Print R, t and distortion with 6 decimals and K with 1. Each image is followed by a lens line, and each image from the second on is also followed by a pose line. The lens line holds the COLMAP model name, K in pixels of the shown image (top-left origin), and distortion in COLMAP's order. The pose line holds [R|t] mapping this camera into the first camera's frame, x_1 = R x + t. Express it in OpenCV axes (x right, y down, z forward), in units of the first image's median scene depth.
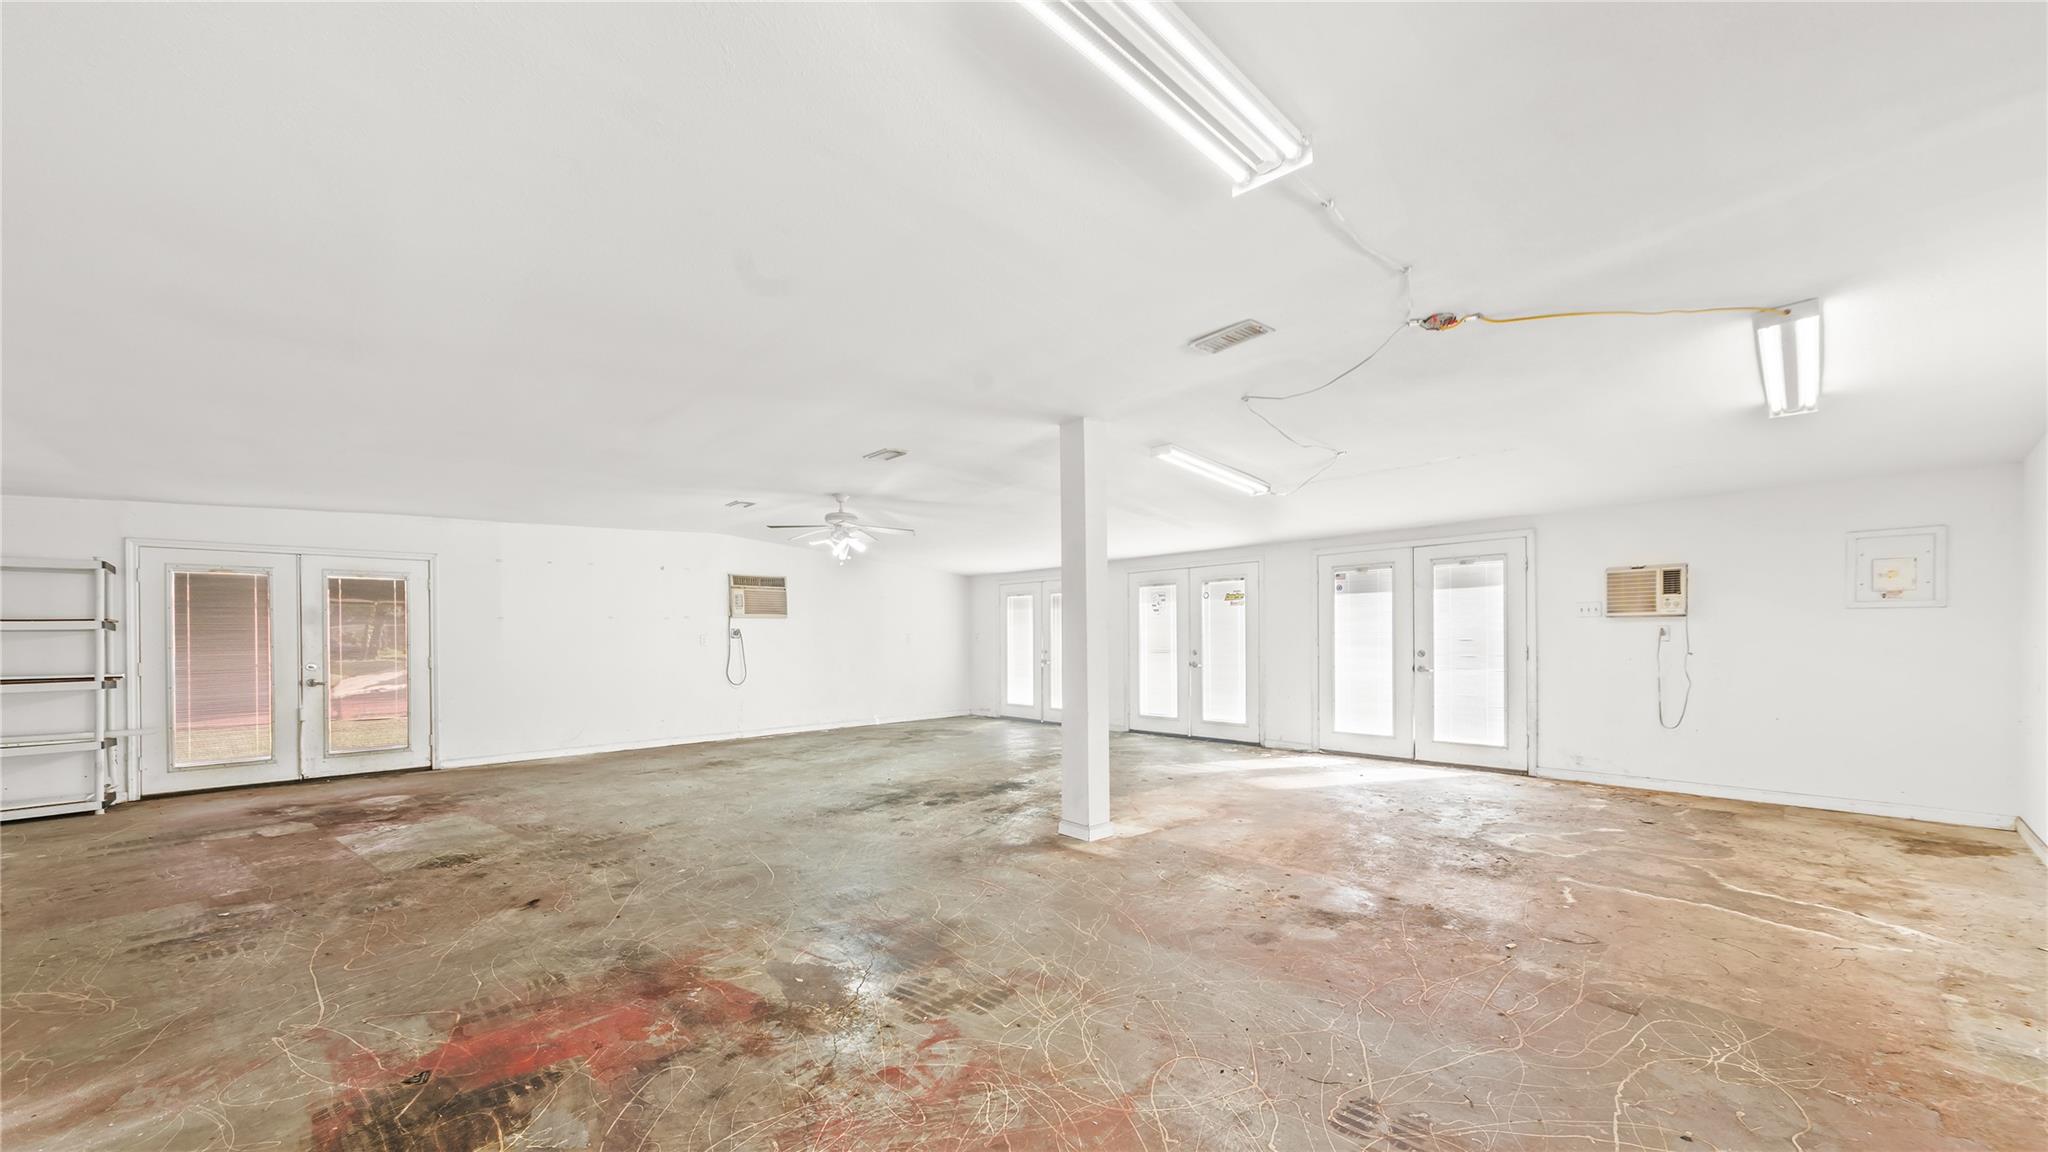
lens RADIAL K [[733.0, 0, 1019.0], [0, 733.0, 574.3], [0, 0, 1]] dist [0.000746, 0.000140]
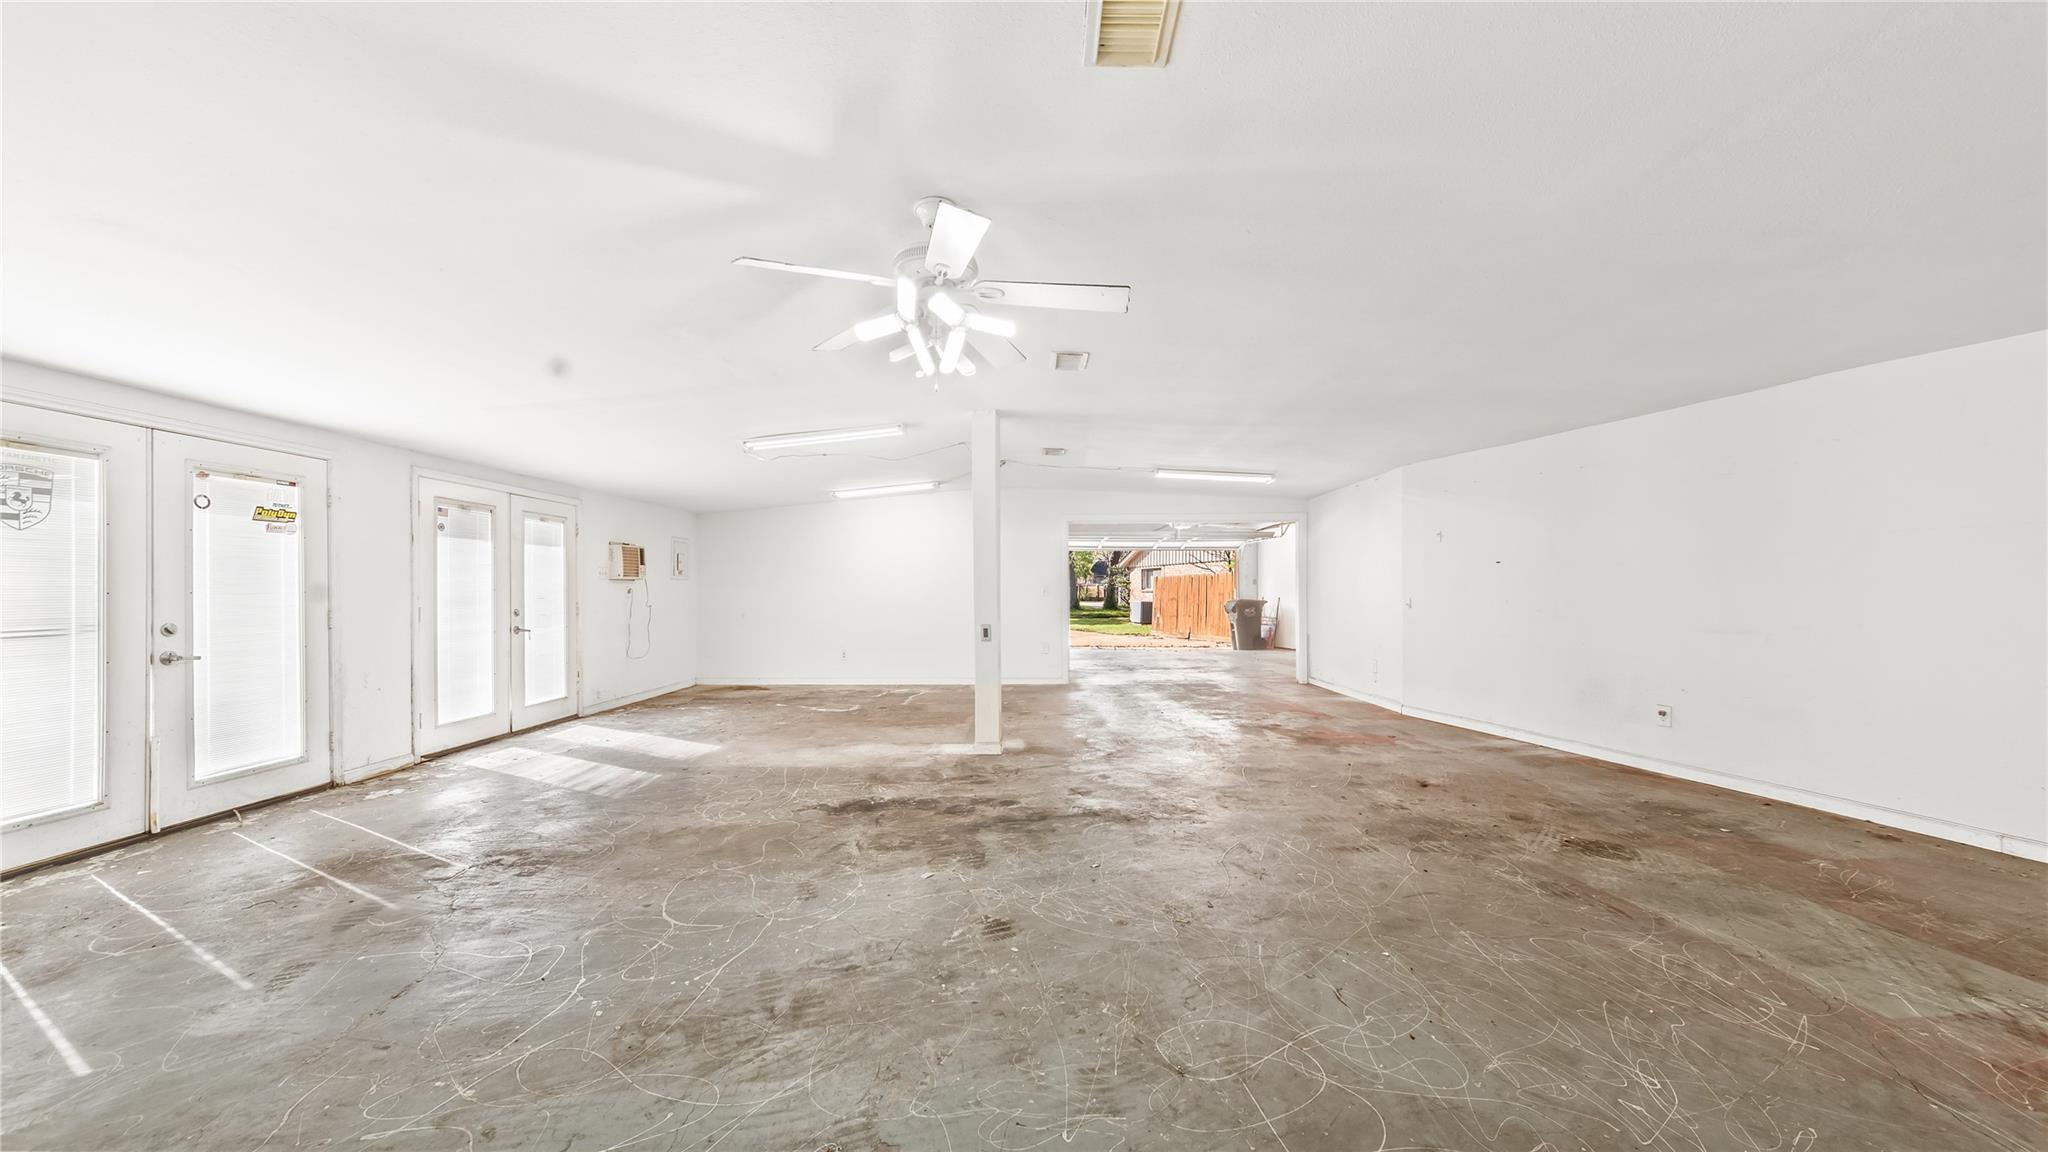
lens RADIAL K [[733.0, 0, 1019.0], [0, 733.0, 574.3], [0, 0, 1]] dist [0.000746, 0.000140]
pose [[-0.725422, 0.028295, 0.687722, -0.552471], [-0.048293, 0.994600, -0.091862, 0.120243], [-0.686608, -0.099851, -0.720139, 1.303904]]
